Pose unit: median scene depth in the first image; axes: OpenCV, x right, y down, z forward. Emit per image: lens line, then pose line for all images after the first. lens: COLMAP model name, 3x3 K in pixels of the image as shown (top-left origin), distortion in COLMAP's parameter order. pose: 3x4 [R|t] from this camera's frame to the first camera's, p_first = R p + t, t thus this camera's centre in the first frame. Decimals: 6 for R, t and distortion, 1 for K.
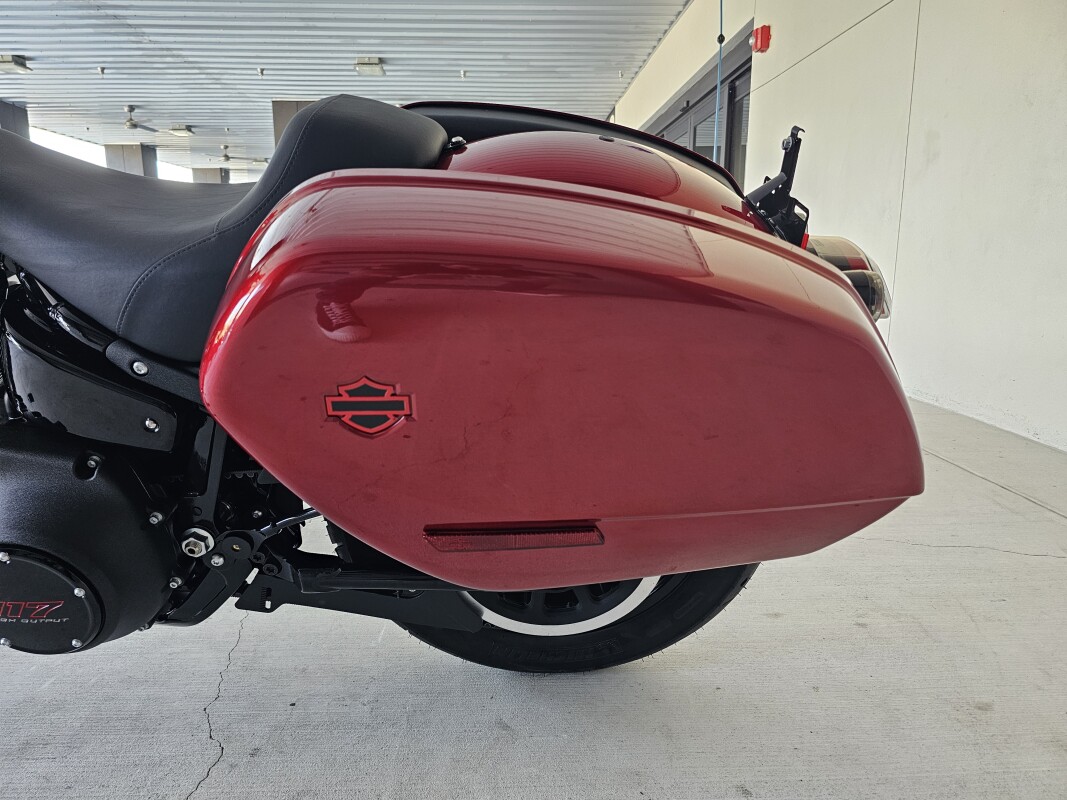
lens RADIAL K [[716.2, 0, 537.0], [0, 716.2, 395.0], [0, 0, 1]] dist [0.021641, -0.000969]
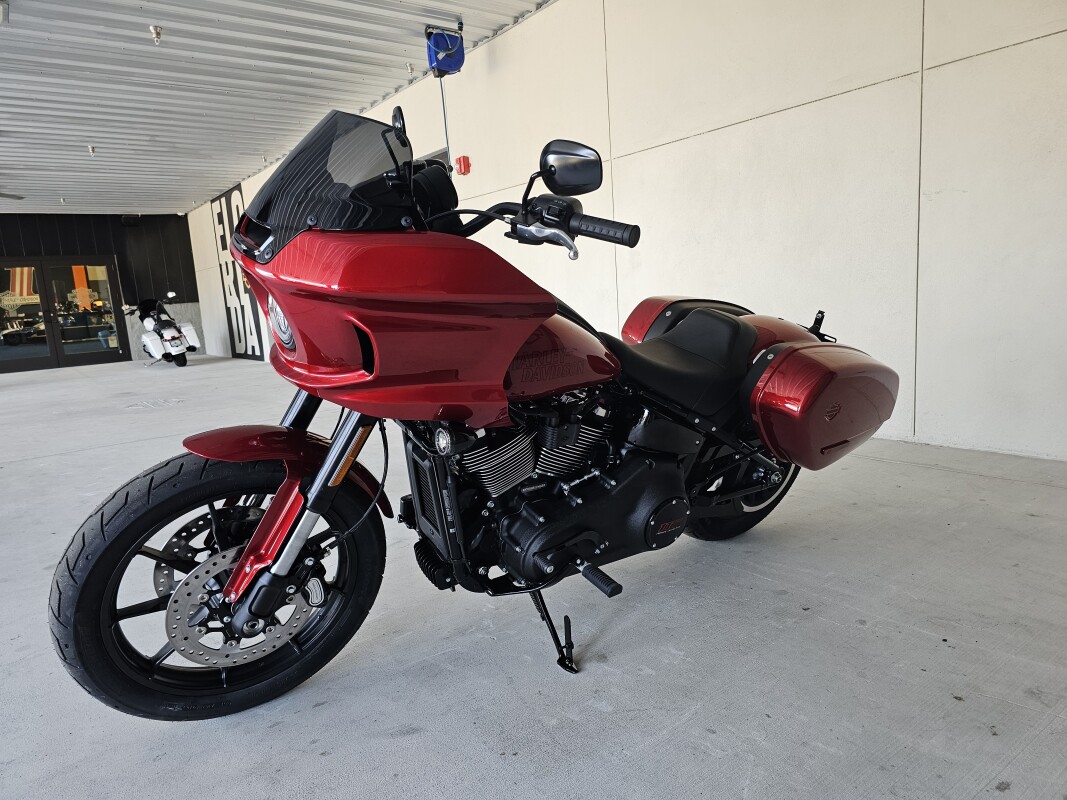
lens RADIAL K [[702.3, 0, 536.4], [0, 702.3, 406.1], [0, 0, 1]] dist [0.047709, -0.046123]
pose [[0.817594, -0.140836, 0.558305, -0.248555], [0.169645, 0.985505, 0.000168, -0.019374], [-0.550236, 0.094576, 0.829636, -0.082452]]
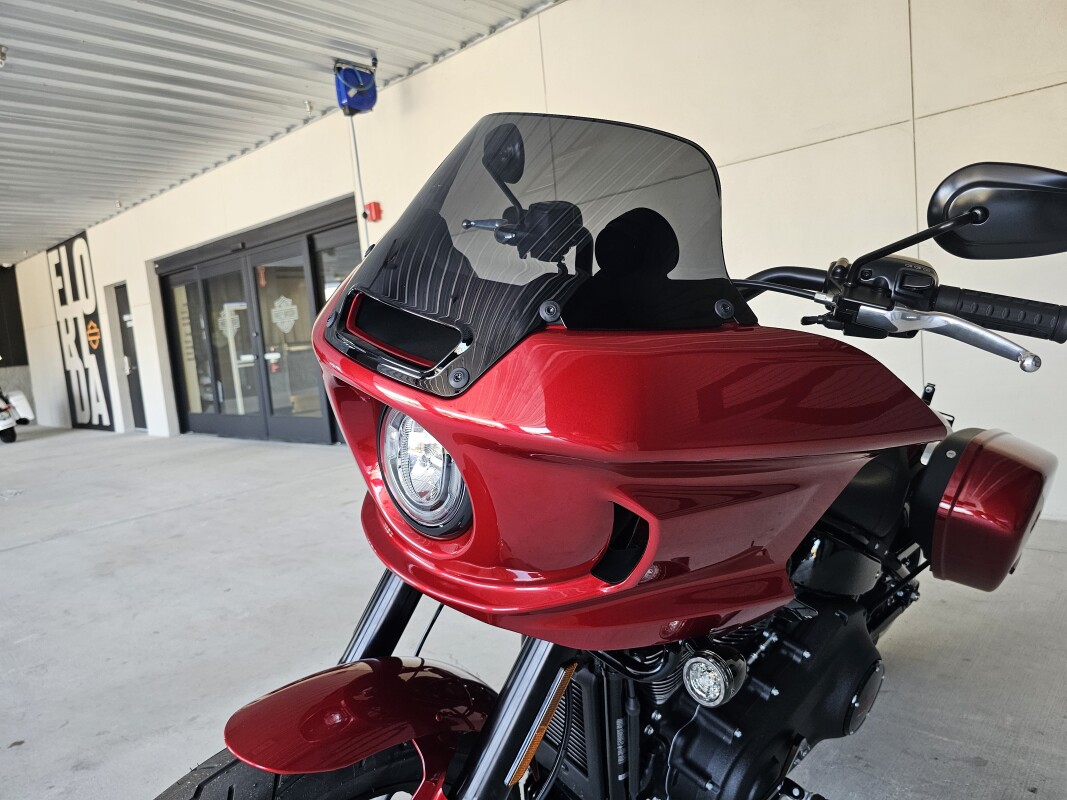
lens RADIAL K [[711.0, 0, 534.5], [0, 711.0, 392.4], [0, 0, 1]] dist [0.039999, -0.045245]
pose [[0.696507, -0.123108, 0.706910, -0.254337], [0.219202, 0.974583, -0.046253, -0.056359], [-0.683248, 0.187172, 0.705789, 0.018371]]
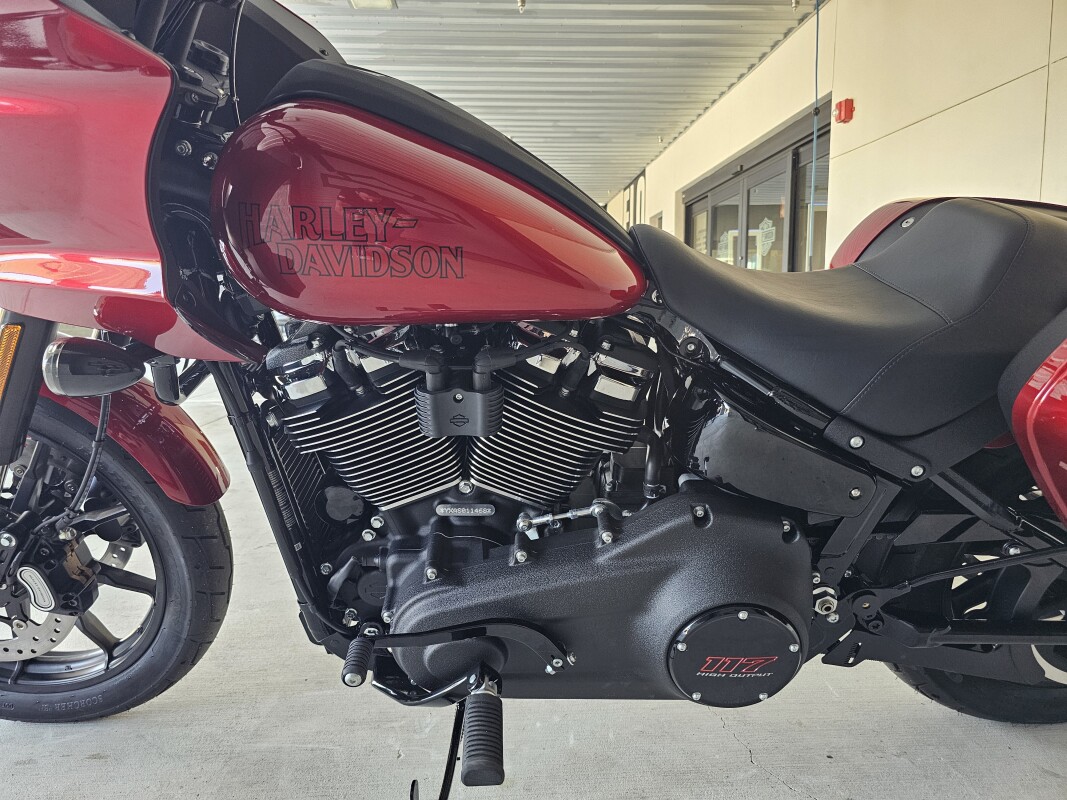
lens RADIAL K [[711.0, 0, 534.5], [0, 711.0, 392.4], [0, 0, 1]] dist [0.039999, -0.045245]
pose [[0.999881, -0.005623, 0.014341, -0.108080], [0.006663, 0.997270, -0.073535, -0.003841], [-0.013888, 0.073622, 0.997189, -0.010828]]
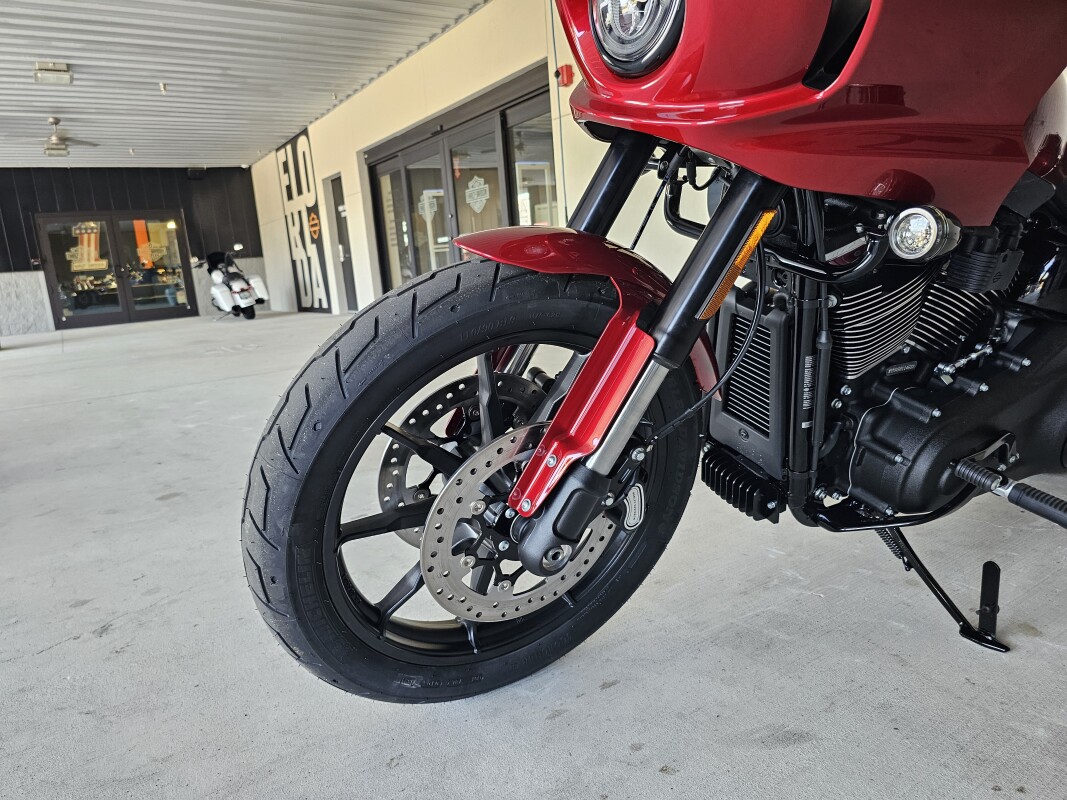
lens RADIAL K [[707.5, 0, 522.9], [0, 707.5, 397.4], [0, 0, 1]] dist [0.046234, -0.048798]
pose [[0.860927, -0.156397, 0.484092, -0.268963], [0.167664, 0.985636, 0.020253, -0.002918], [-0.480306, 0.063728, 0.874783, 0.022411]]
